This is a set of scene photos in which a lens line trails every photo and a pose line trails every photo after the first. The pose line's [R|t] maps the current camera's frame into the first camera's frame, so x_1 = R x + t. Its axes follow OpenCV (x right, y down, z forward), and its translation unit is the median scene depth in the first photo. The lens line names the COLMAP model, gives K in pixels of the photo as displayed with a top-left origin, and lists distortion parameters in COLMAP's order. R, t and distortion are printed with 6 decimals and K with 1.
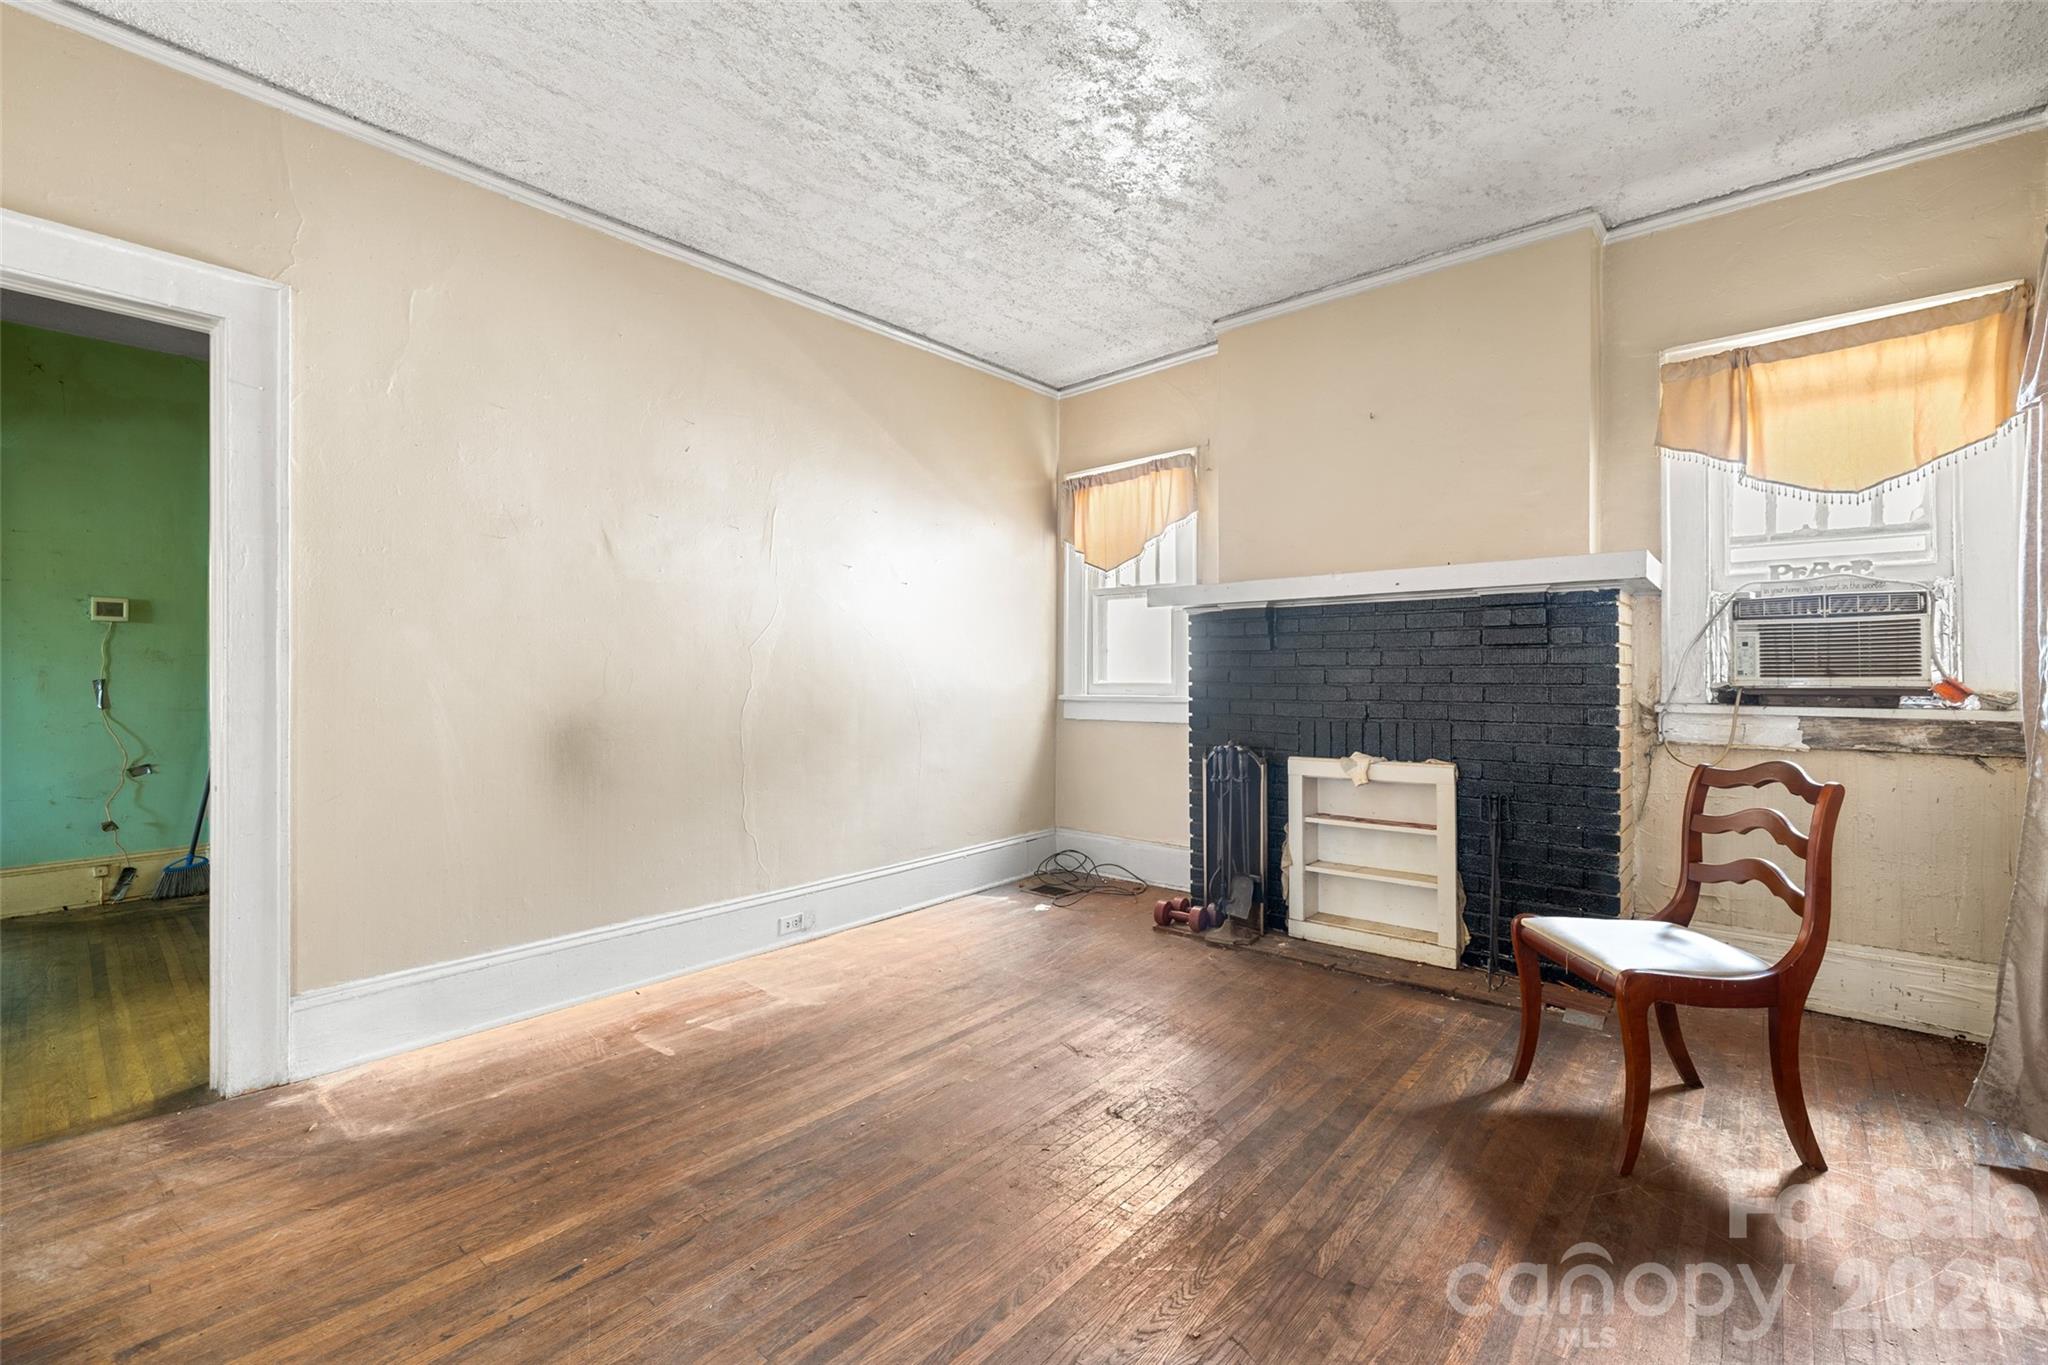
lens RADIAL K [[873.6, 0, 1024.4], [0, 873.6, 678.5], [0, 0, 1]] dist [-0.000522, -0.000123]
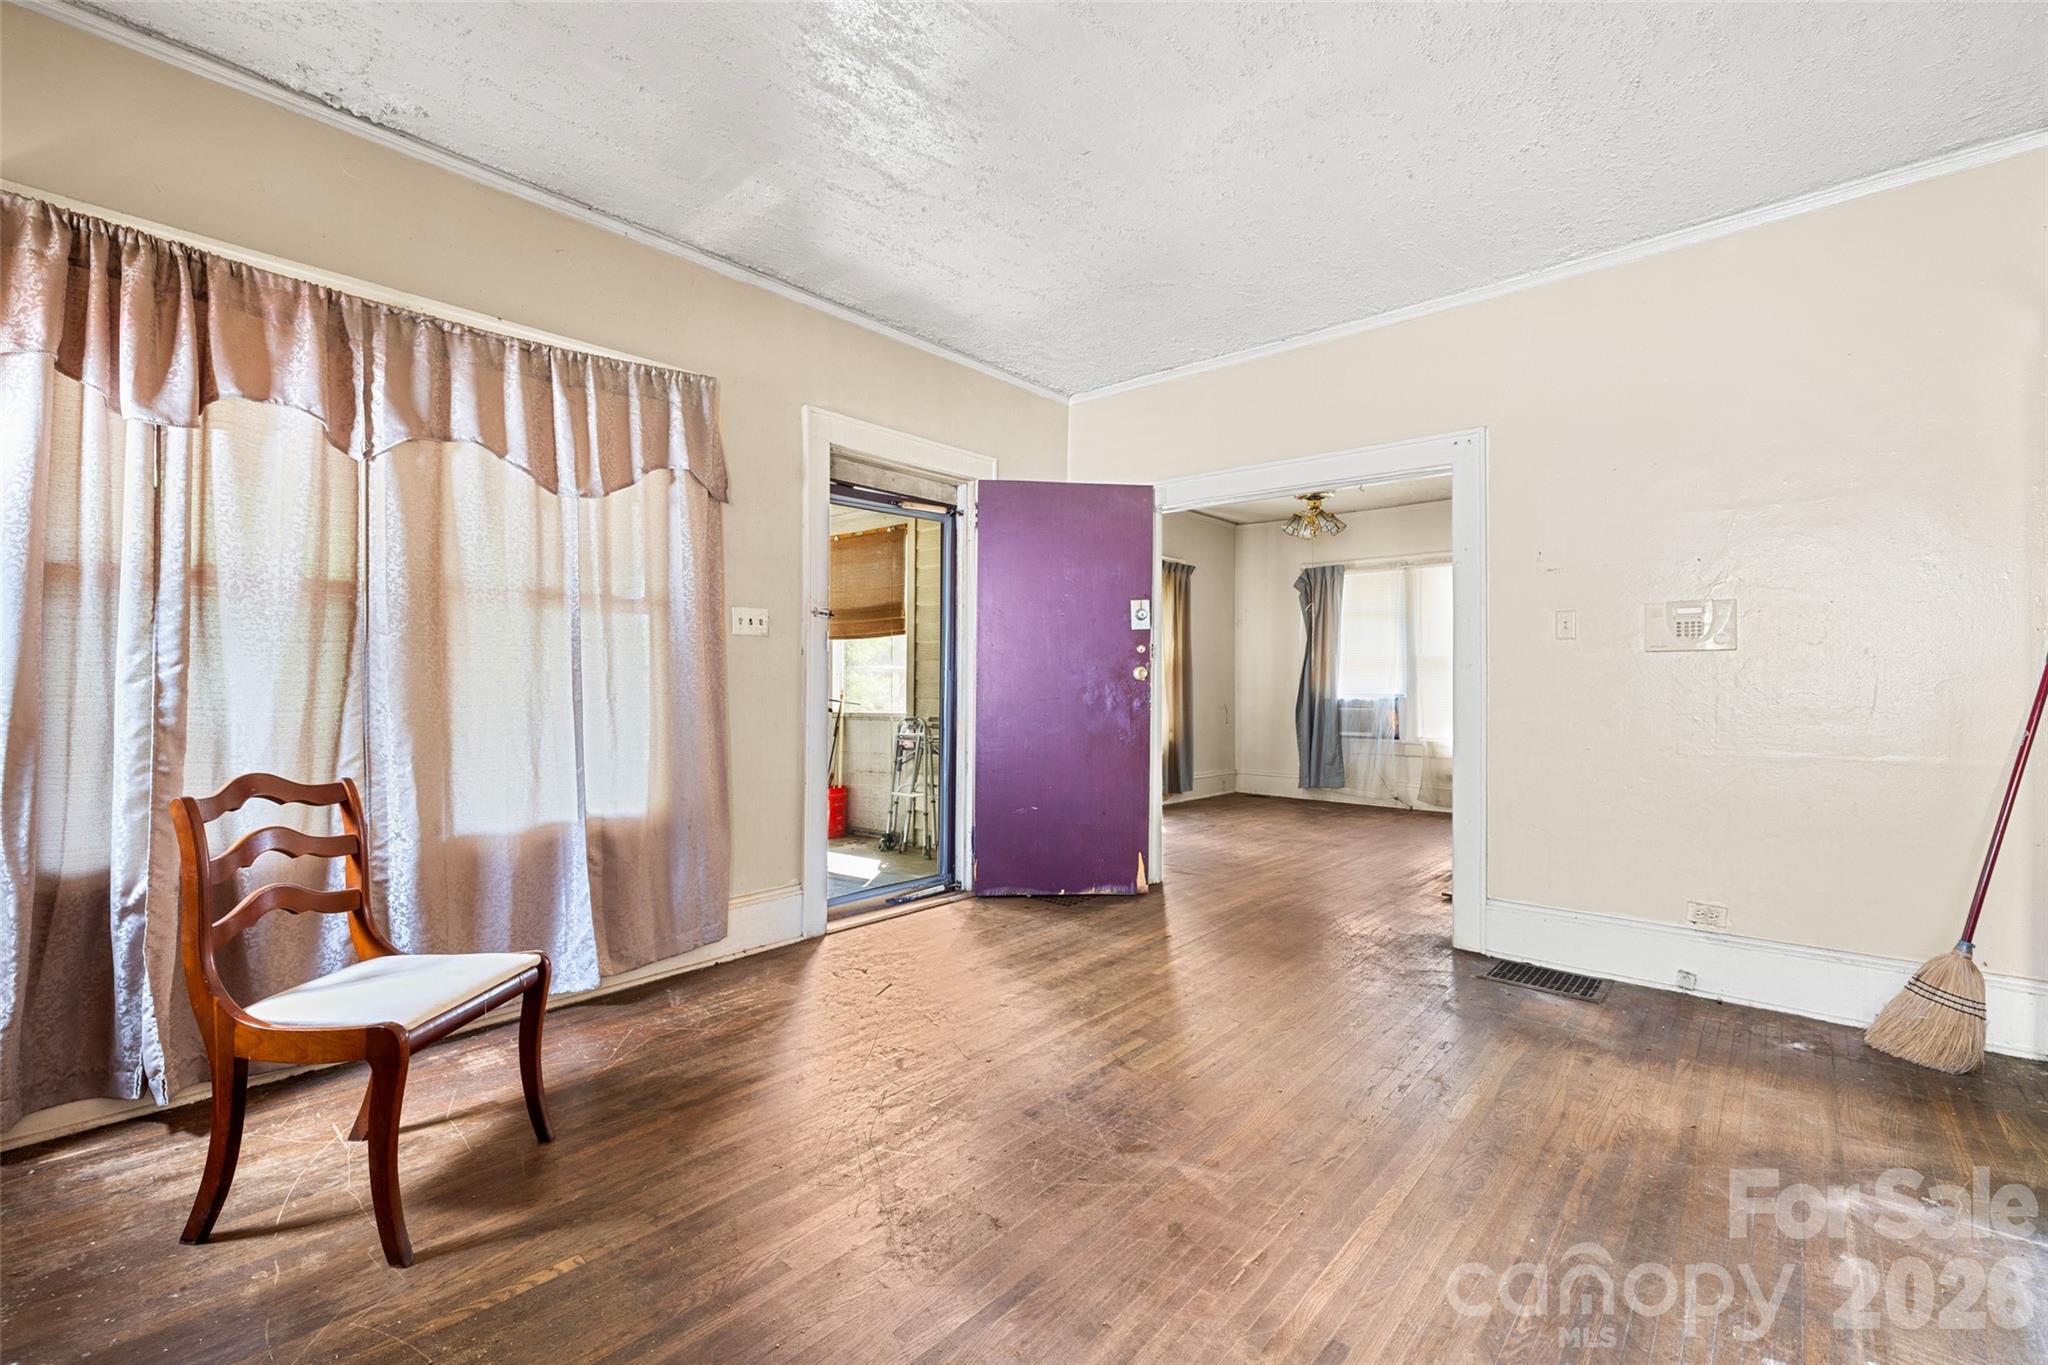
lens RADIAL K [[873.6, 0, 1022.5], [0, 873.6, 675.3], [0, 0, 1]] dist [-0.000522, -0.000123]
pose [[-0.999929, -0.002766, 0.011622, 0.077252], [-0.002864, 0.999961, -0.008351, 0.001109], [-0.011599, -0.008384, -0.999898, 1.872819]]
